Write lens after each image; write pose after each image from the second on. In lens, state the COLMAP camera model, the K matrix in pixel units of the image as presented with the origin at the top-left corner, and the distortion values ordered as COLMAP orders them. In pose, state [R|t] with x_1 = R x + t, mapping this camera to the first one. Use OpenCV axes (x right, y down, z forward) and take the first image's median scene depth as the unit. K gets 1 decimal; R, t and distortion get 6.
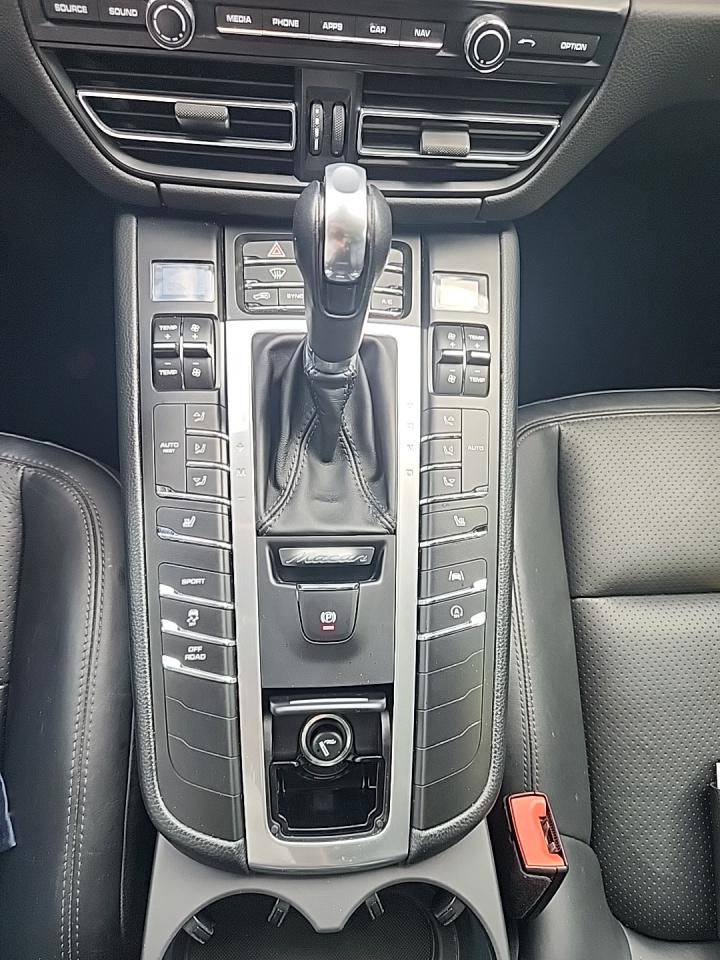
lens RADIAL K [[661.9, 0, 356.2], [0, 661.9, 493.4], [0, 0, 1]] dist [0.040195, -0.046304]
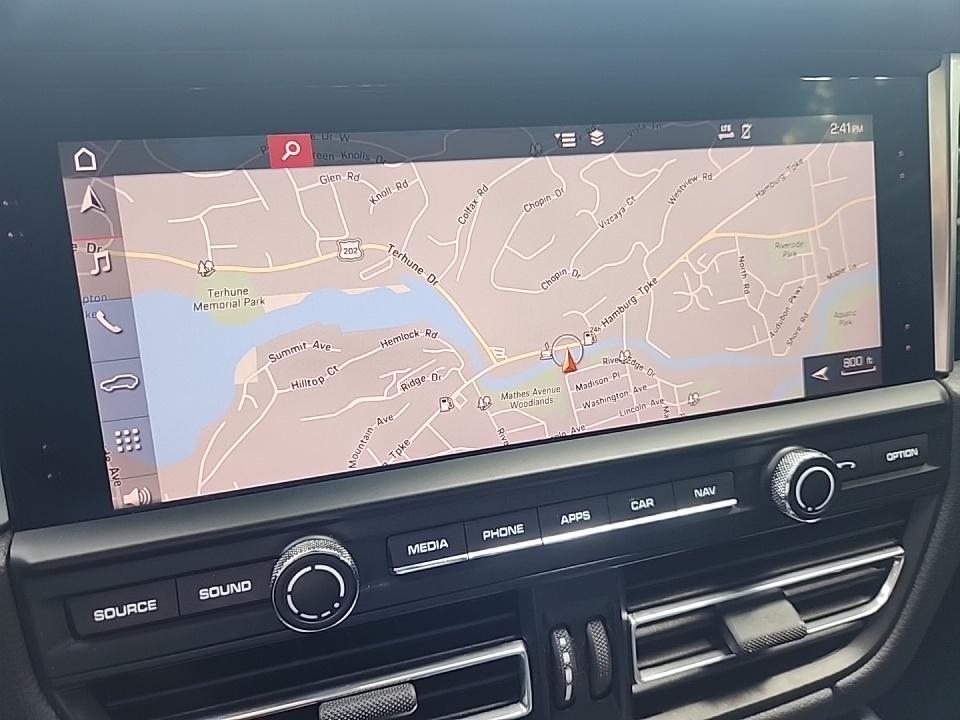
lens RADIAL K [[661.9, 0, 475.8], [0, 661.9, 335.5], [0, 0, 1]] dist [0.040195, -0.046304]
pose [[0.965989, -0.190315, 0.175056, -0.180748], [0.258581, 0.712423, -0.652373, -0.402087], [-0.000557, 0.675451, 0.737405, 0.393750]]
